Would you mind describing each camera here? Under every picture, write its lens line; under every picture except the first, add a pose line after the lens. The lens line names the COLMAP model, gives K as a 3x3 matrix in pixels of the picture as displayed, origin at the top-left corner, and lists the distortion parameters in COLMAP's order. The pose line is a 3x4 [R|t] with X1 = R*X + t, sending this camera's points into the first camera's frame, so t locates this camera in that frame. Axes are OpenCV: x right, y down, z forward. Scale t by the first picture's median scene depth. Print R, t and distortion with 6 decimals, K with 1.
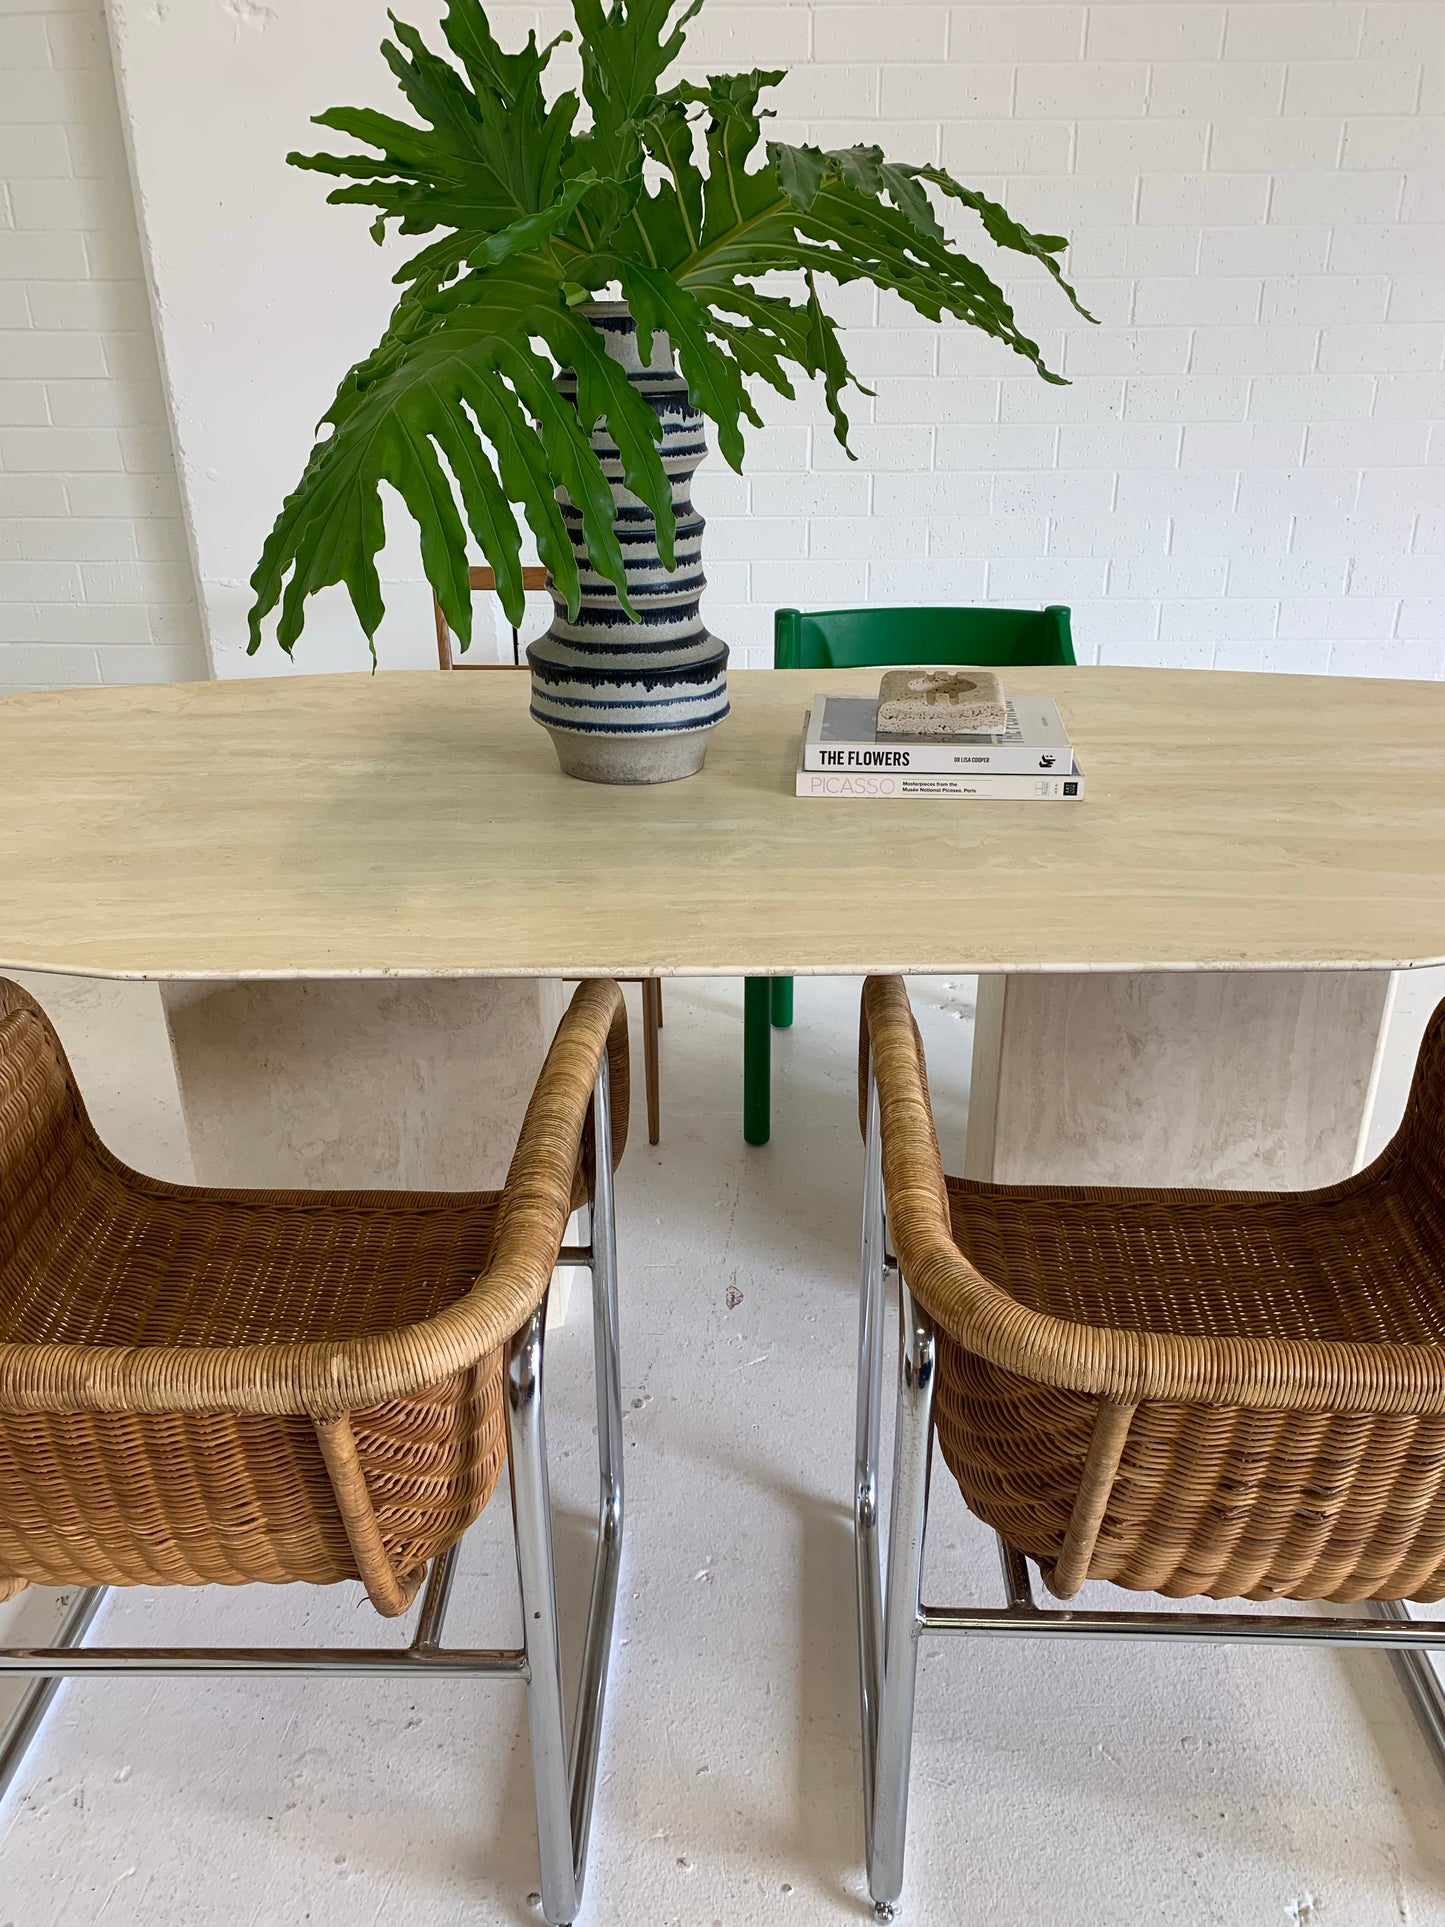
lens RADIAL K [[1458.3, 0, 740.3], [0, 1458.3, 973.0], [0, 0, 1]] dist [0.156466, -0.428409]
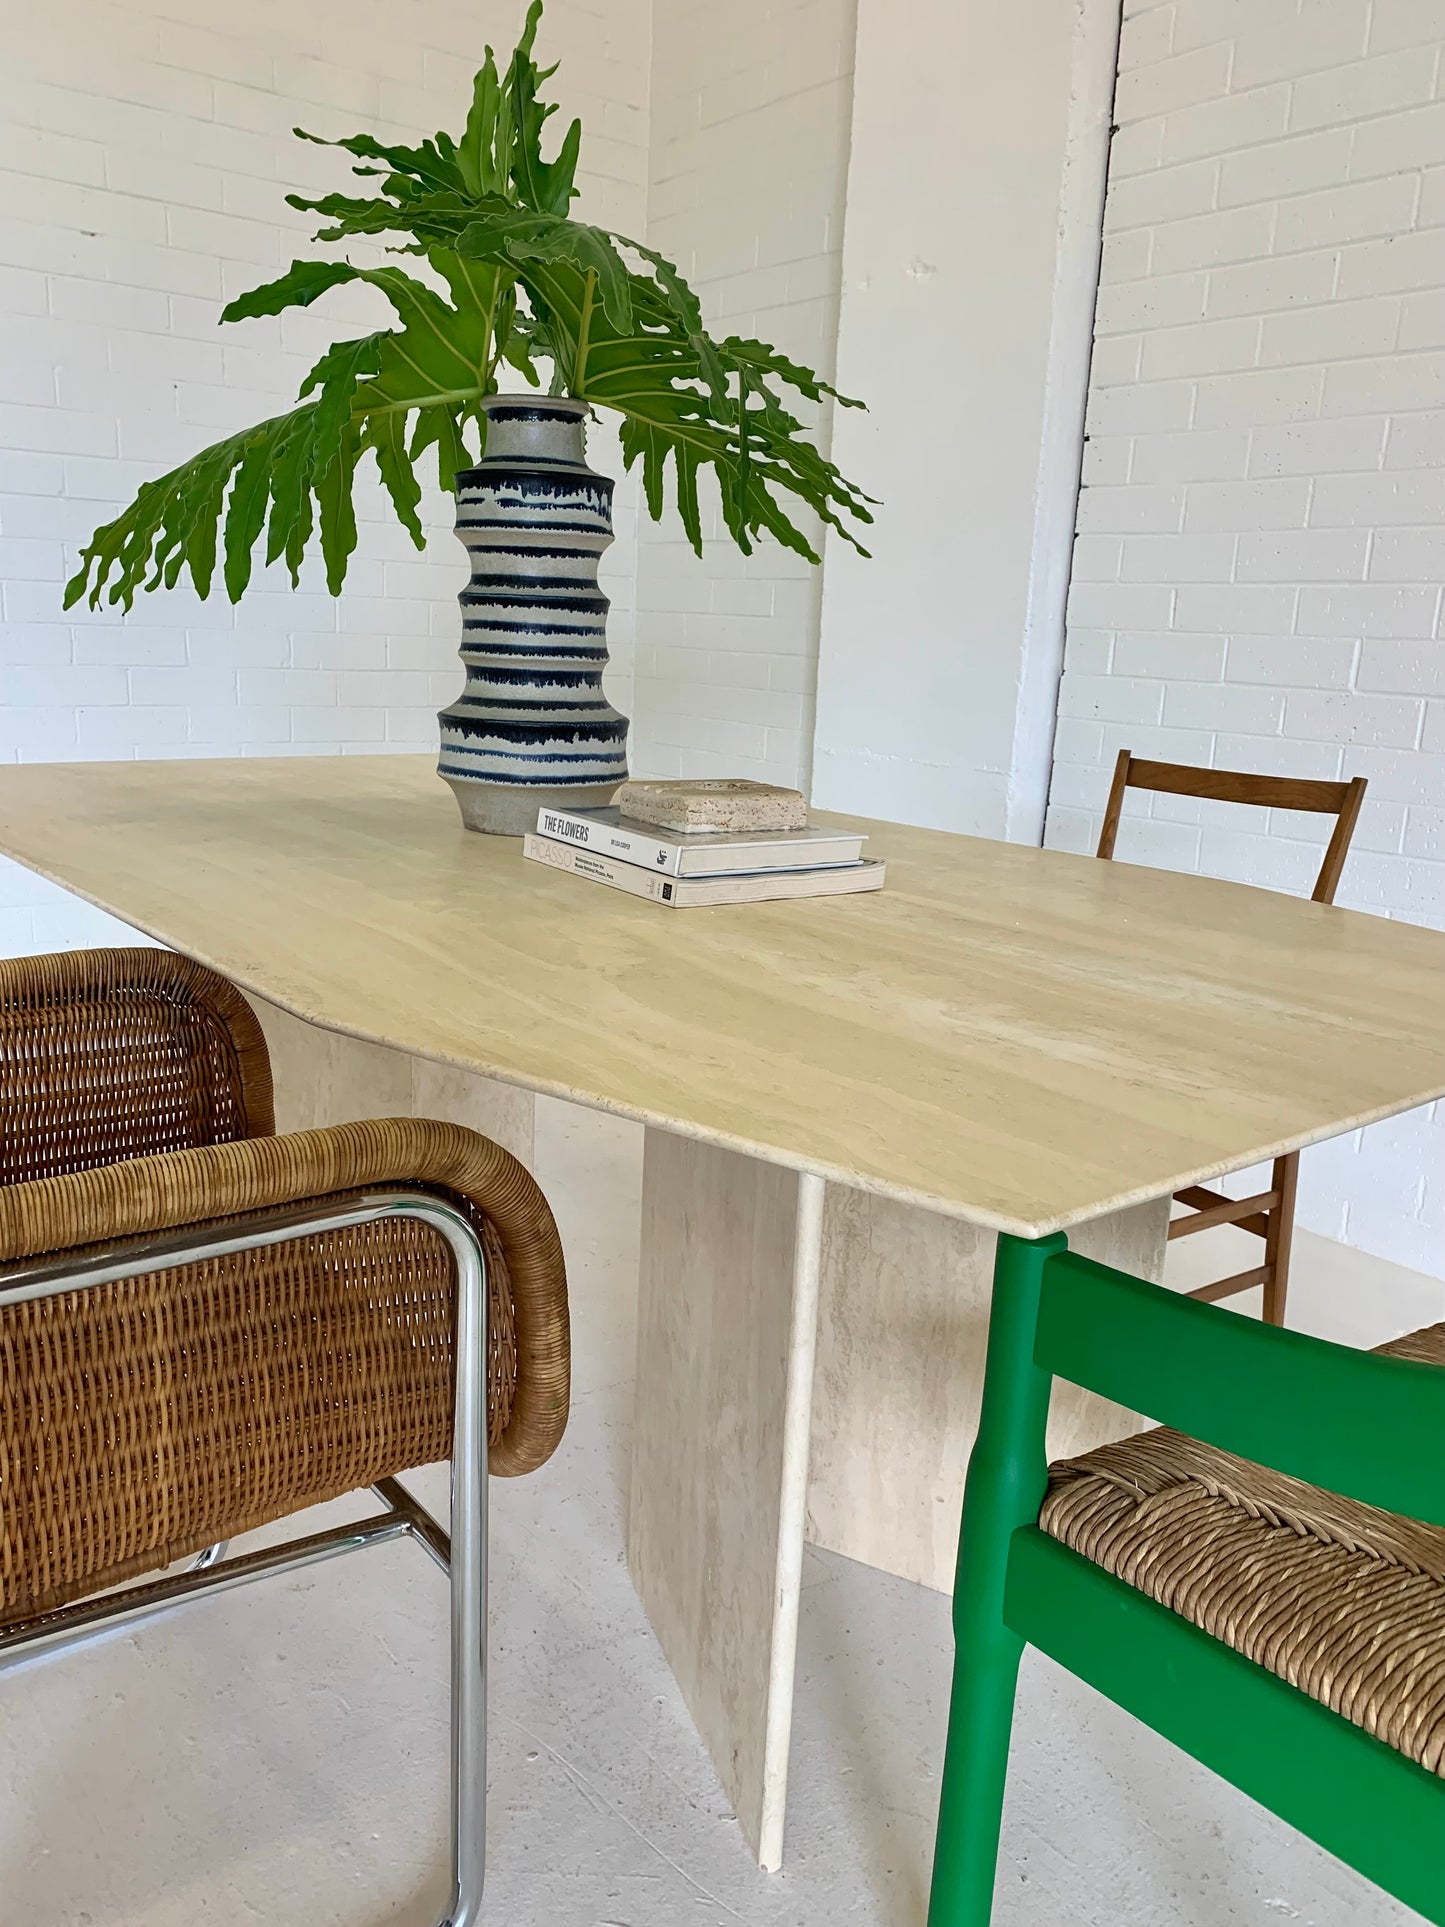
lens RADIAL K [[1469.1, 0, 715.1], [0, 1469.1, 980.7], [0, 0, 1]] dist [0.066243, -0.095629]
pose [[0.617074, 0.215748, -0.756751, 0.891371], [-0.365616, 0.930183, -0.032939, -0.058458], [0.696811, 0.297006, 0.652873, 0.473735]]
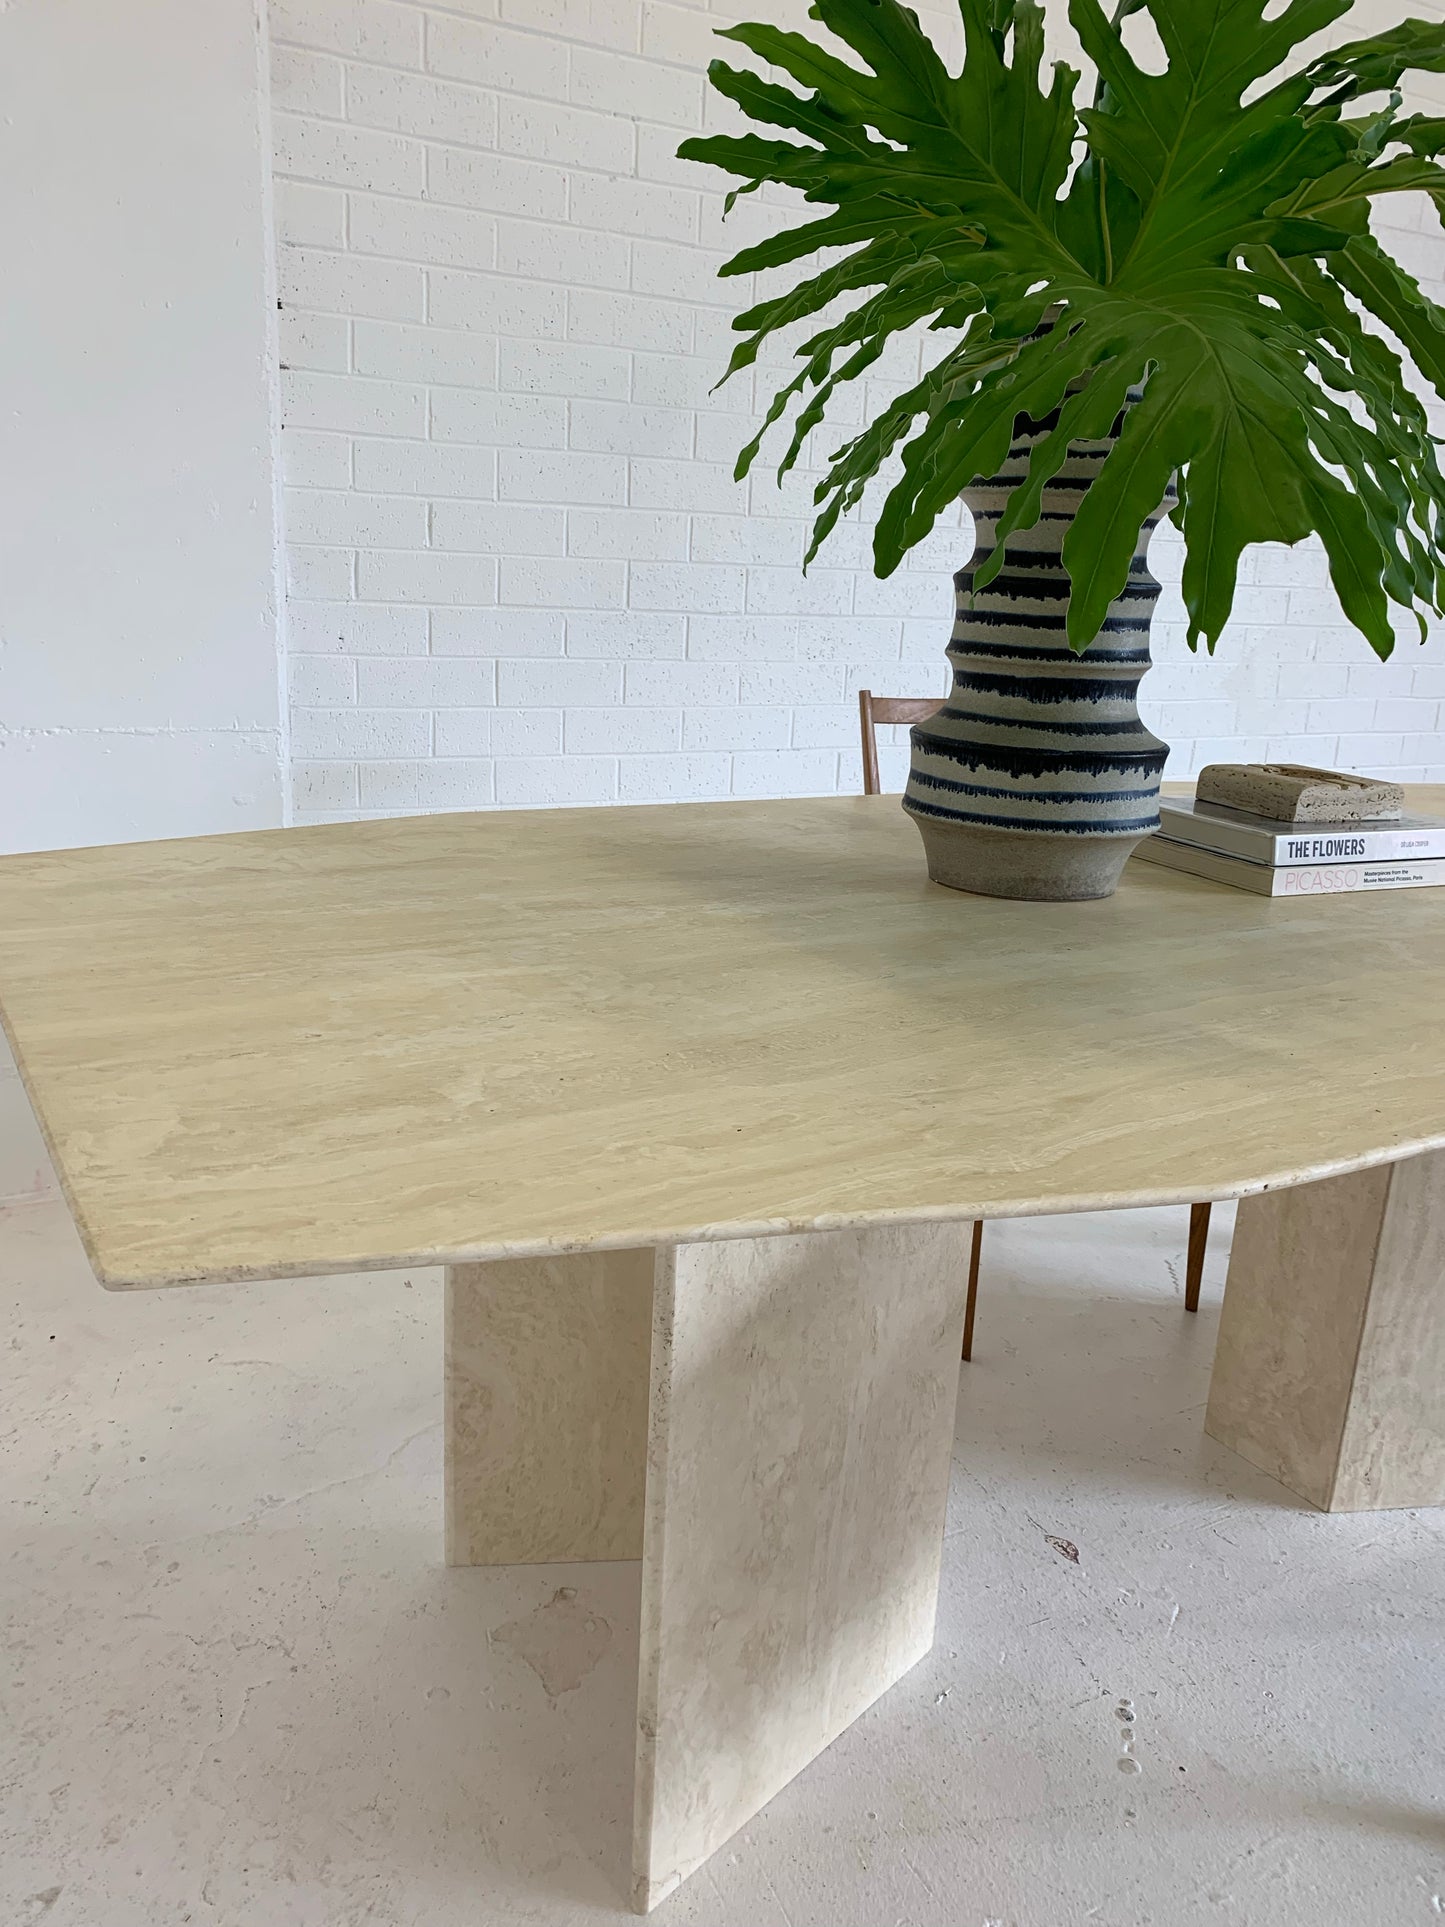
lens RADIAL K [[1468.4, 0, 709.8], [0, 1468.4, 970.7], [0, 0, 1]] dist [0.057869, -0.090075]
pose [[0.870068, -0.087250, 0.485148, -0.663793], [0.155656, 0.982483, -0.102463, -0.042911], [-0.467710, 0.164666, 0.868408, 0.423849]]
